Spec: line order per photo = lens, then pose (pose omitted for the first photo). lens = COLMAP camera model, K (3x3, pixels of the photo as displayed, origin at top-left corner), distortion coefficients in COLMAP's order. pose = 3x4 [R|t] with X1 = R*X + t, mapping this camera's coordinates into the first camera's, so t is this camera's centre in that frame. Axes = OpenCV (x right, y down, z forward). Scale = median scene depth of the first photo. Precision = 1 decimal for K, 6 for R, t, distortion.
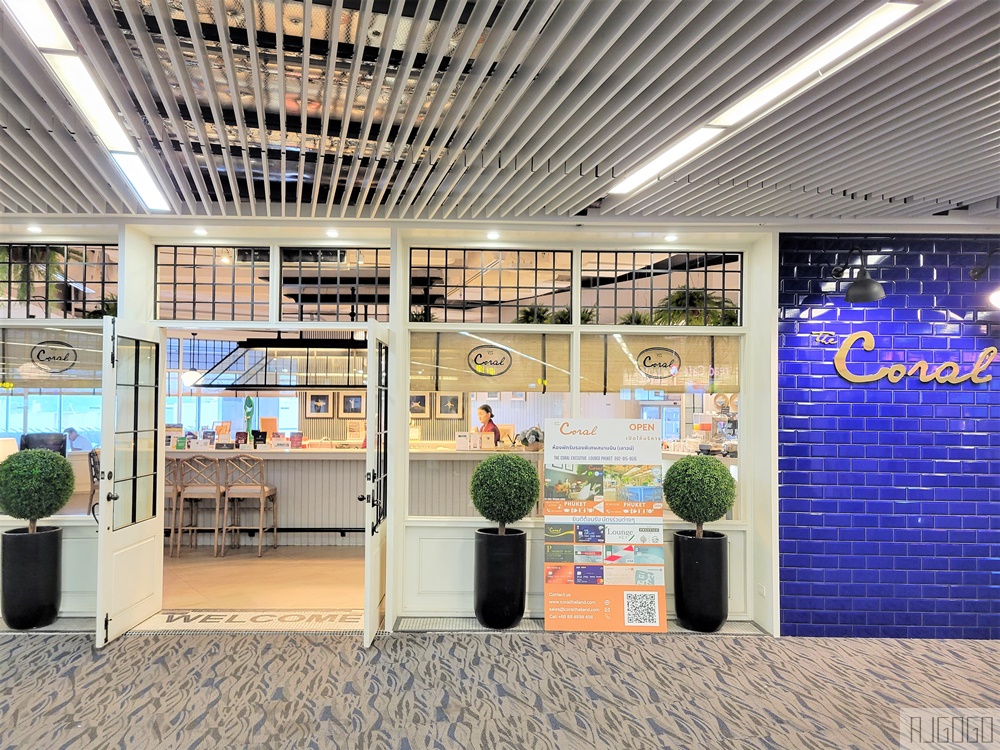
lens RADIAL K [[744.5, 0, 500.0], [0, 744.5, 375.0], [0, 0, 1]] dist [0.042803, -0.008791]
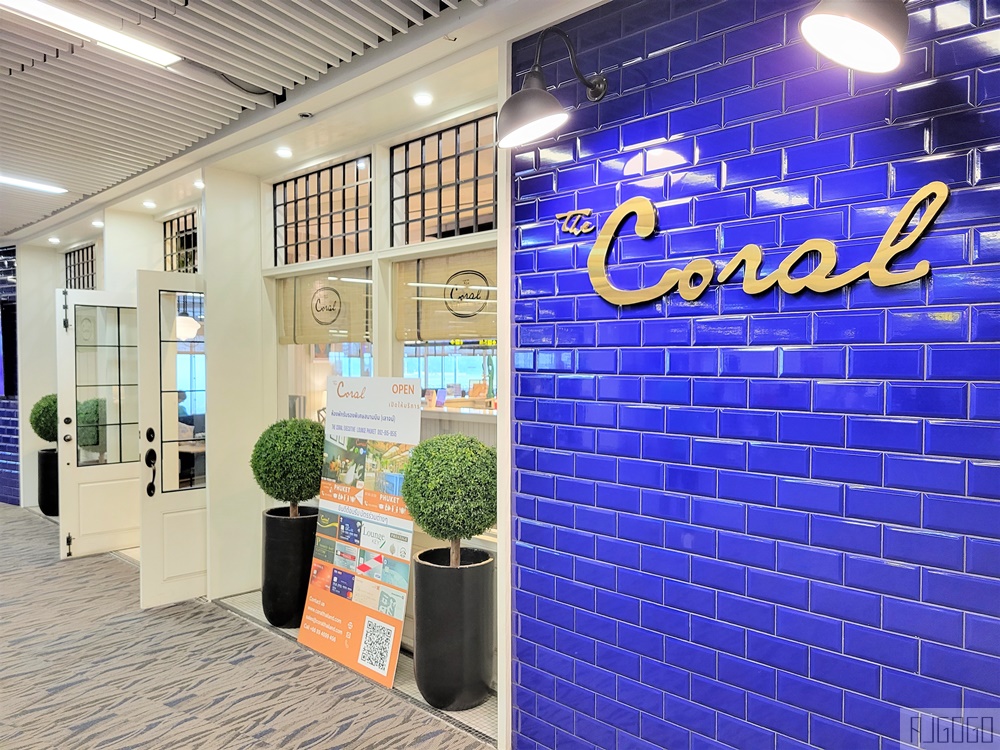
lens RADIAL K [[744.5, 0, 500.0], [0, 744.5, 375.0], [0, 0, 1]] dist [0.042803, -0.008791]
pose [[0.703856, 0.003570, -0.710334, 0.765094], [0.026743, 0.999145, 0.031521, 0.038271], [0.709839, -0.041183, 0.703159, 0.593155]]
